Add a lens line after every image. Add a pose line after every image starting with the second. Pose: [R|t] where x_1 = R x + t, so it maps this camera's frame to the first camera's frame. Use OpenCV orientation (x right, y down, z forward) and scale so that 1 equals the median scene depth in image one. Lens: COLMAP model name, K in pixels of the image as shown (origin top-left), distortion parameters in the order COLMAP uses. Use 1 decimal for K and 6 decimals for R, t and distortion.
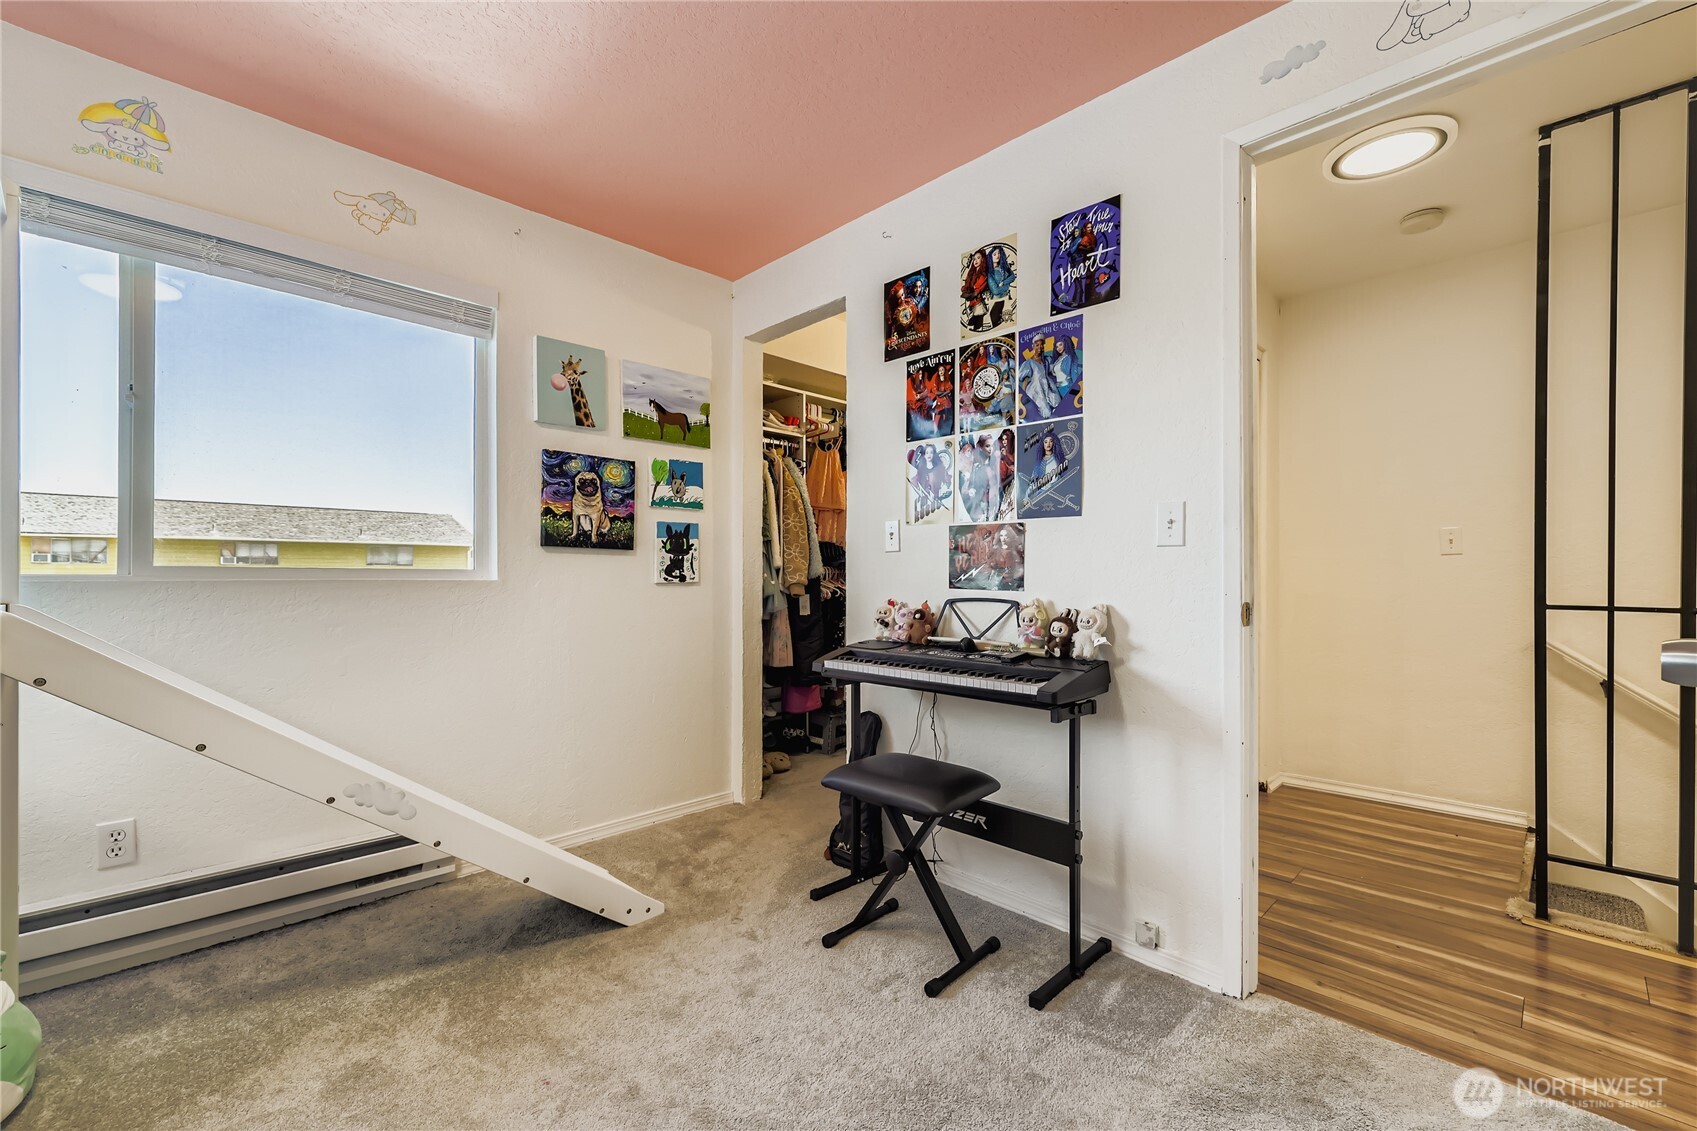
lens RADIAL K [[713.6, 0, 847.8], [0, 713.6, 573.2], [0, 0, 1]] dist [0.000466, -0.000446]
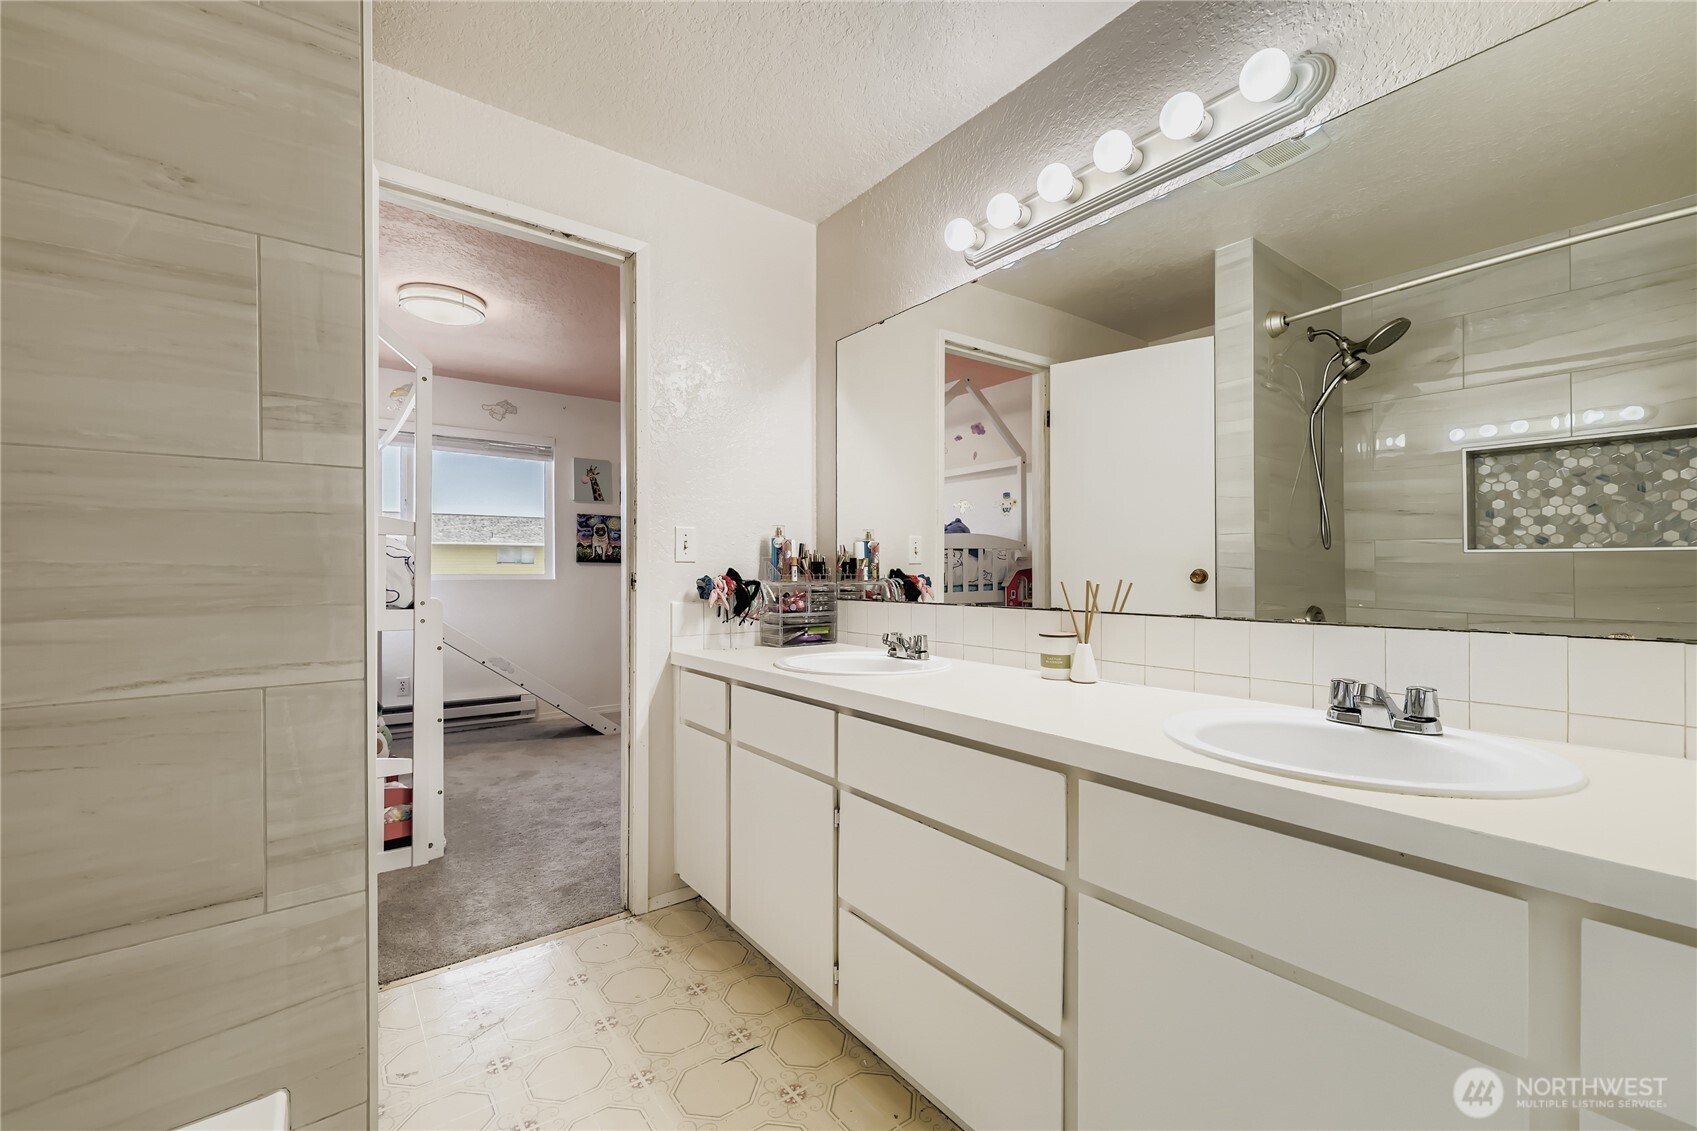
lens RADIAL K [[713.6, 0, 847.8], [0, 713.6, 573.2], [0, 0, 1]] dist [0.000466, -0.000446]
pose [[0.990790, 0.000781, -0.135406, 0.585576], [-0.000017, 0.999984, 0.005645, -0.017538], [0.135408, -0.005590, 0.990774, -0.867285]]
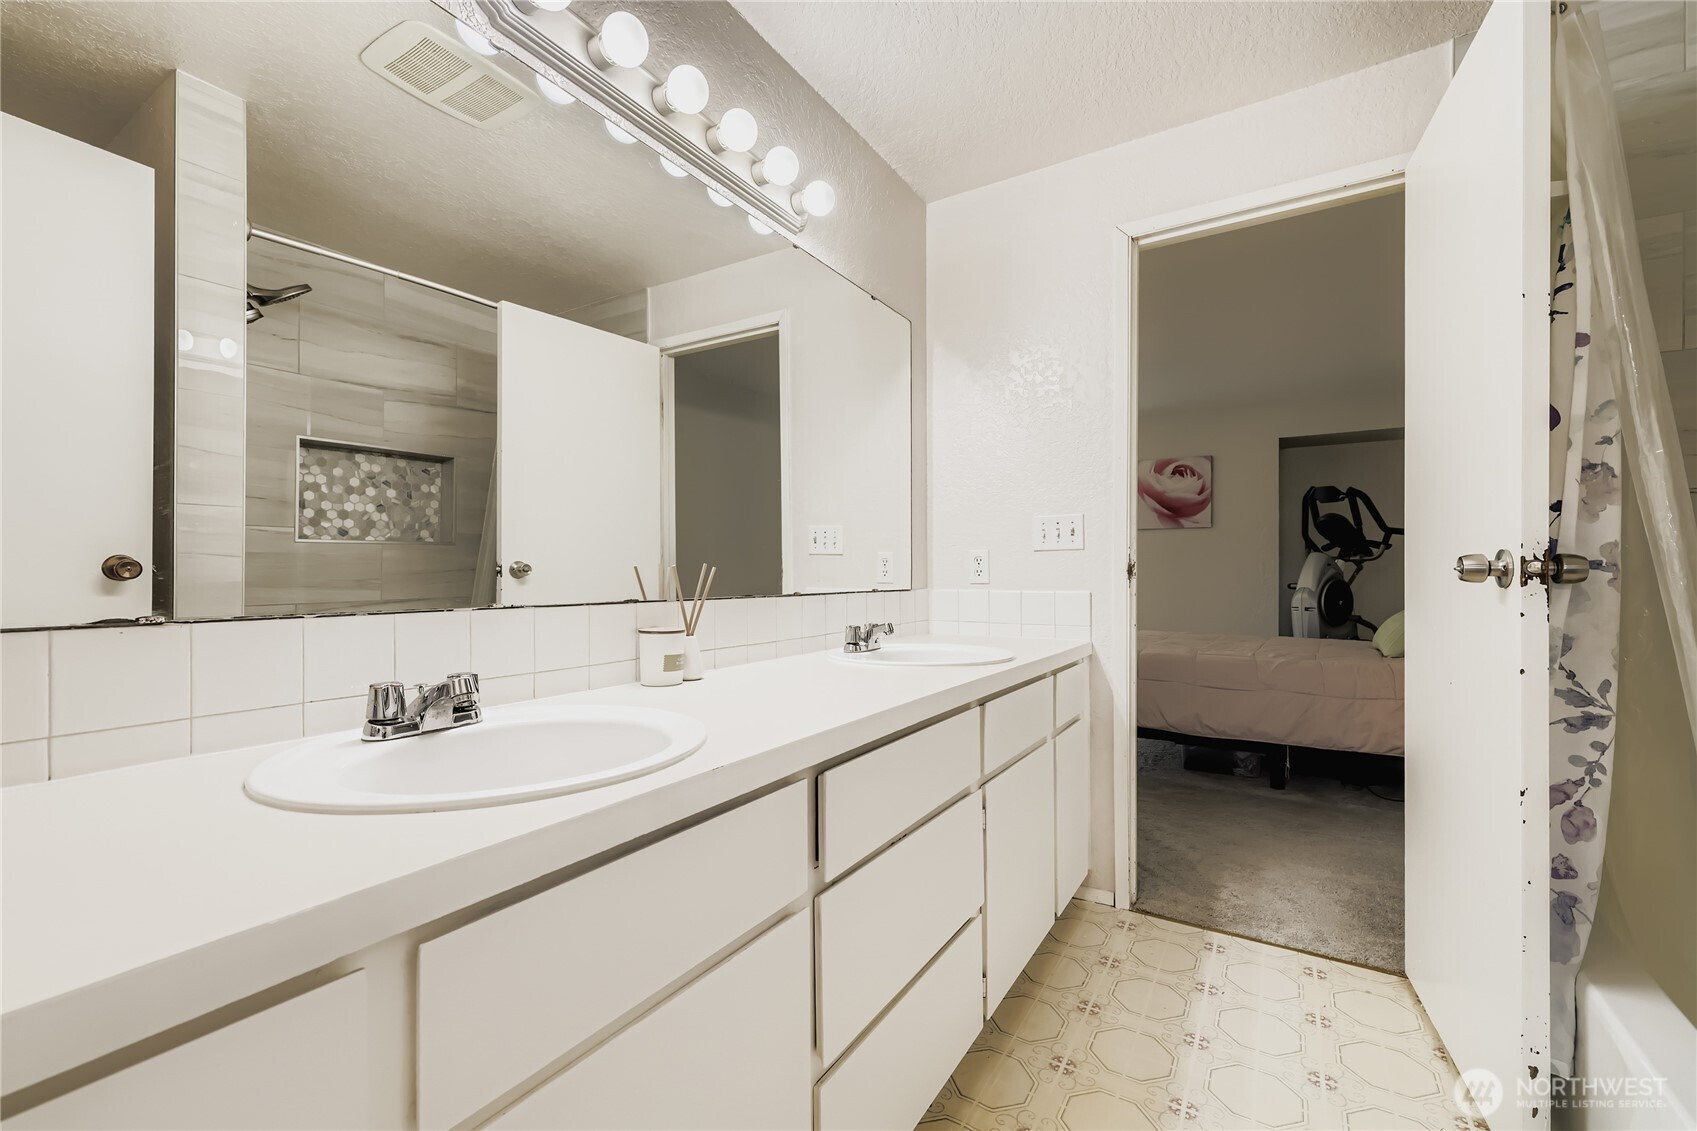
lens RADIAL K [[713.6, 0, 847.8], [0, 713.6, 573.2], [0, 0, 1]] dist [0.000466, -0.000446]
pose [[-0.229496, -0.013811, 0.973212, 0.228223], [0.001326, 0.999894, 0.014502, -0.011512], [-0.973309, 0.004618, -0.229453, -0.343148]]
